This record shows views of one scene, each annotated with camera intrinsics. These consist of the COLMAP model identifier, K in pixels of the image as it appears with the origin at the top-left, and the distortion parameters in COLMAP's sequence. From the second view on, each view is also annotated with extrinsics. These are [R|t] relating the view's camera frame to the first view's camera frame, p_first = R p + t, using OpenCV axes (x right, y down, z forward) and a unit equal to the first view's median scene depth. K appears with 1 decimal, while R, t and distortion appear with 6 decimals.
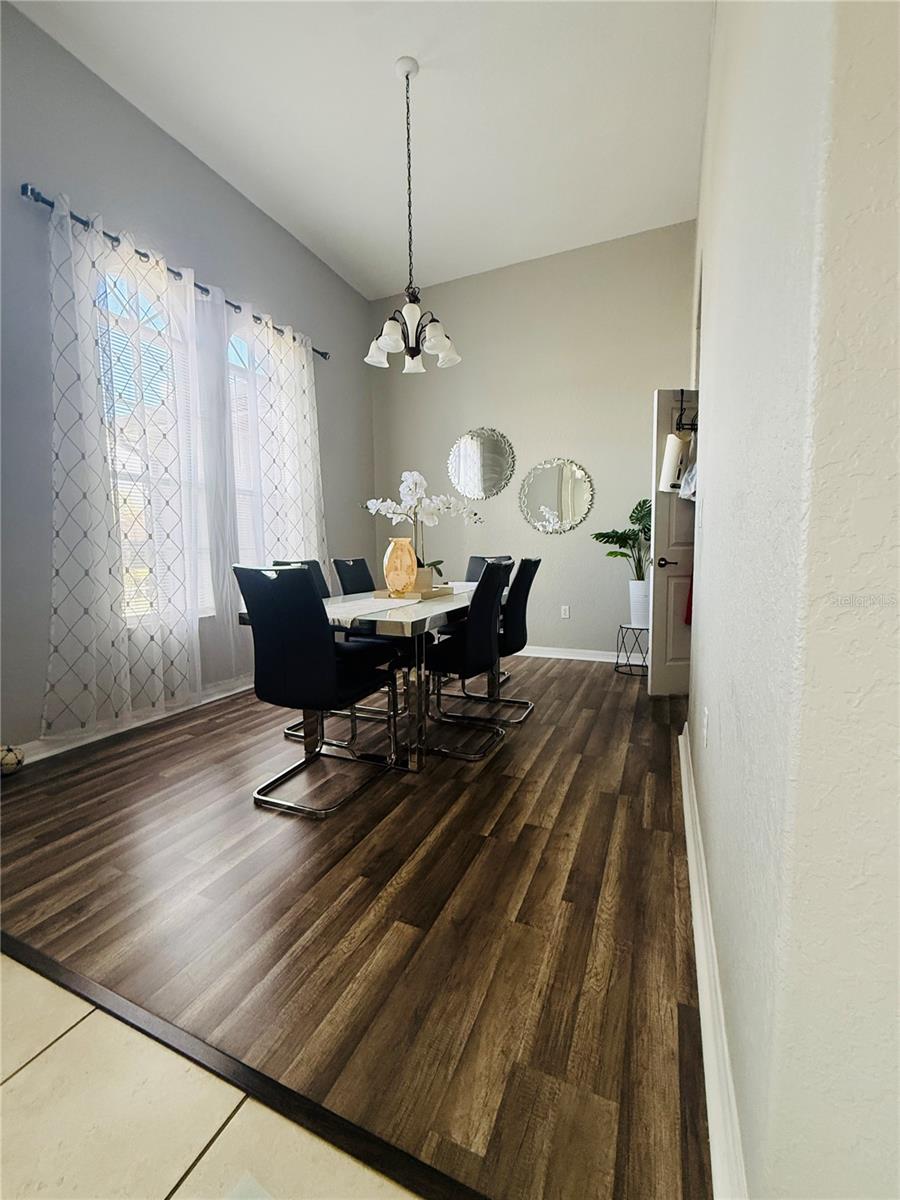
lens RADIAL K [[487.2, 0, 450.0], [0, 487.2, 600.0], [0, 0, 1]] dist [-0.001549, -0.000328]
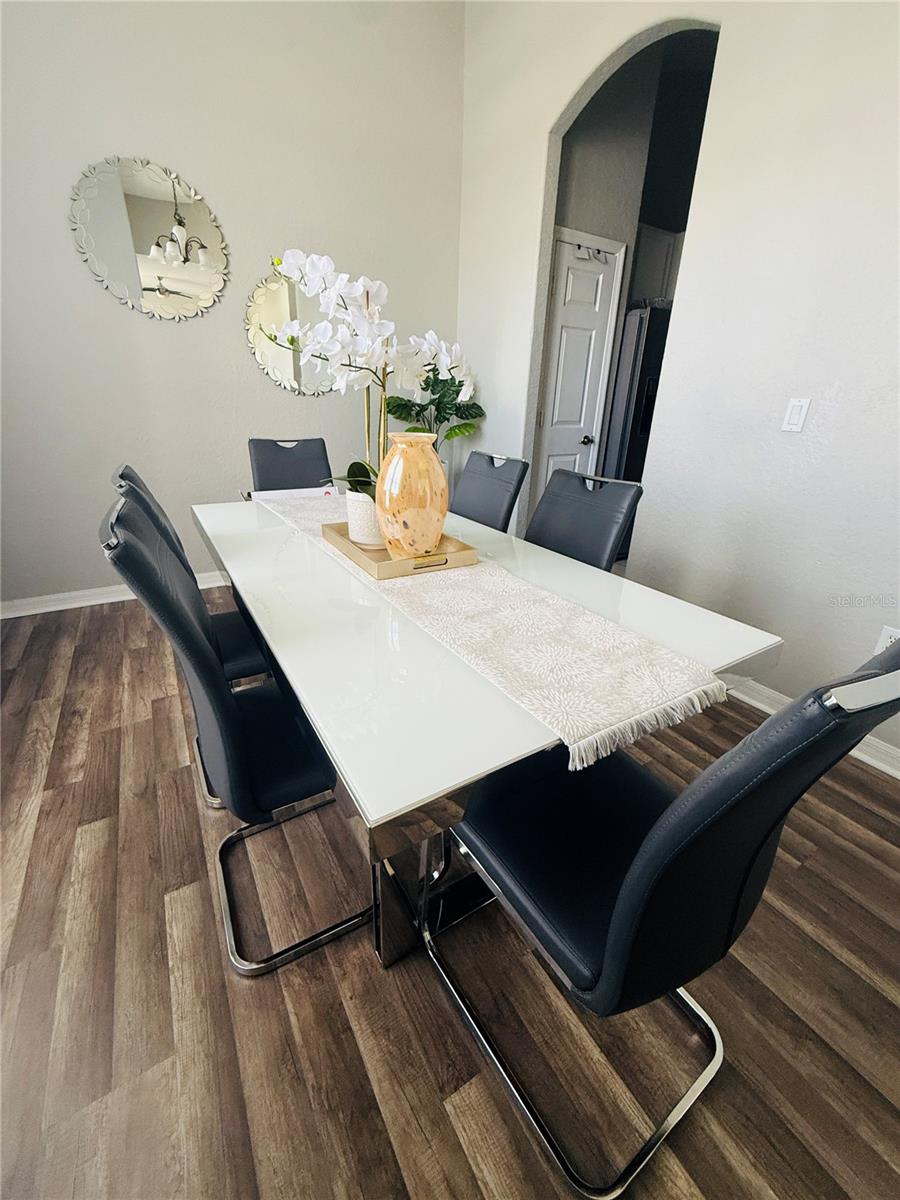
lens RADIAL K [[478.1, 0, 451.4], [0, 478.1, 596.9], [0, 0, 1]] dist [-0.000043, -0.000679]
pose [[0.569060, -0.287451, 0.770417, -0.618526], [0.044243, 0.946256, 0.320378, -0.167905], [-0.821105, -0.148229, 0.551194, 0.957479]]
